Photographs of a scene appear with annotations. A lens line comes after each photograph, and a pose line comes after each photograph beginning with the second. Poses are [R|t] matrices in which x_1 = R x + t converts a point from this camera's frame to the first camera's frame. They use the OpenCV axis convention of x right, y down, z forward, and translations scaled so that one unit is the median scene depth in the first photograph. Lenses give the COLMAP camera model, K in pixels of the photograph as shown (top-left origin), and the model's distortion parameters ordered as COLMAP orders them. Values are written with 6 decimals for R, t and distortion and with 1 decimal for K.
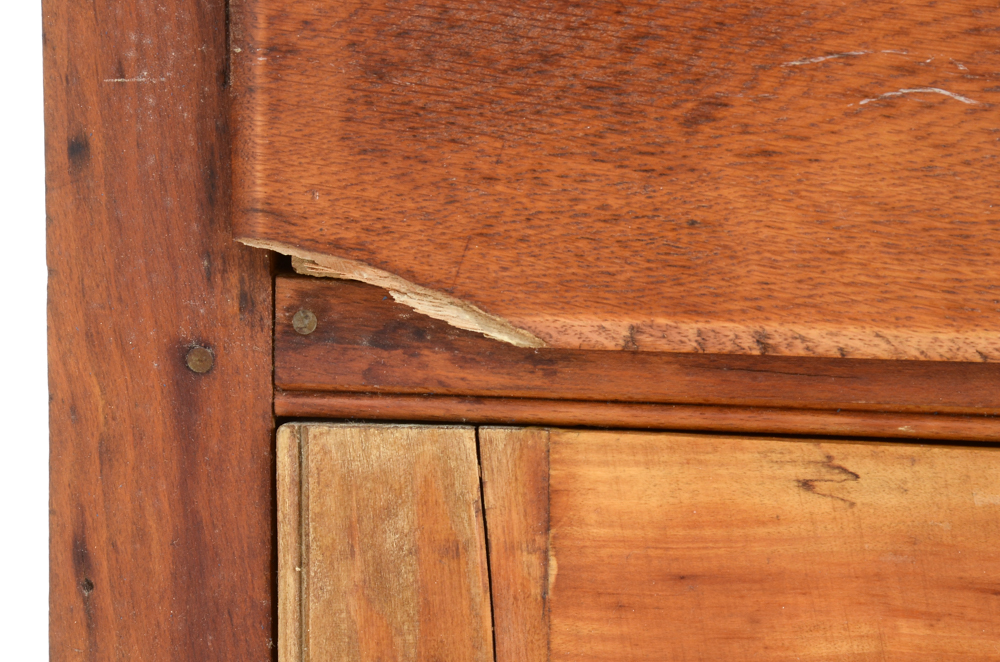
lens RADIAL K [[5342.6, 0, 492.3], [0, 5342.6, 345.6], [0, 0, 1]] dist [2.402798, 6.603376]
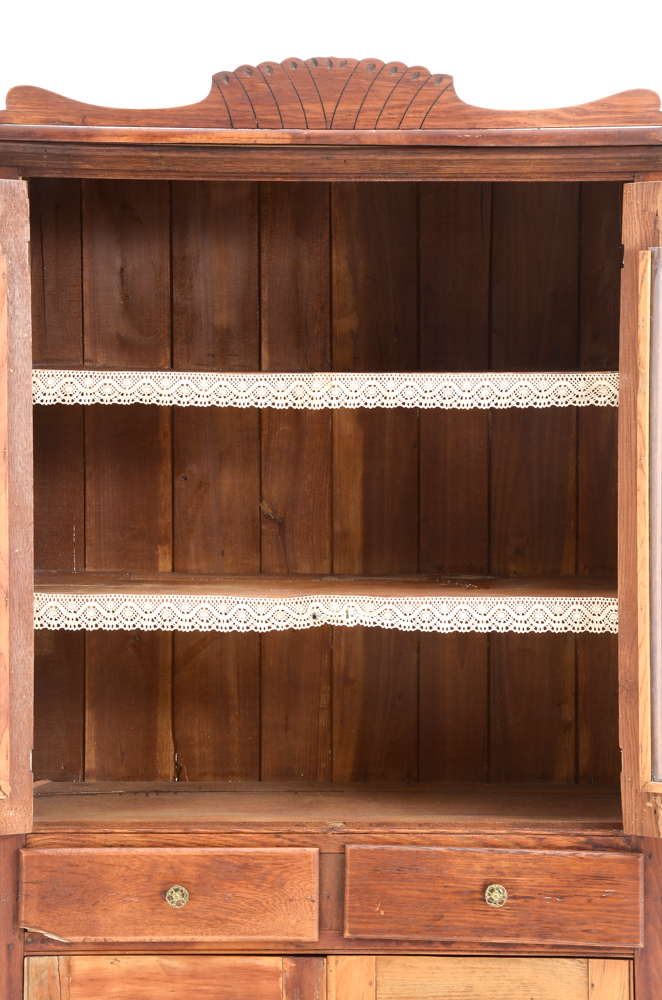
lens RADIAL K [[3241.2, 0, 344.2], [0, 3241.2, 513.7], [0, 0, 1]] dist [1.080237, 1.241572]
pose [[0.992006, -0.011590, 0.125659, -0.152247], [0.021949, 0.996442, -0.081370, -0.173267], [-0.124269, 0.083478, 0.988731, -2.877616]]
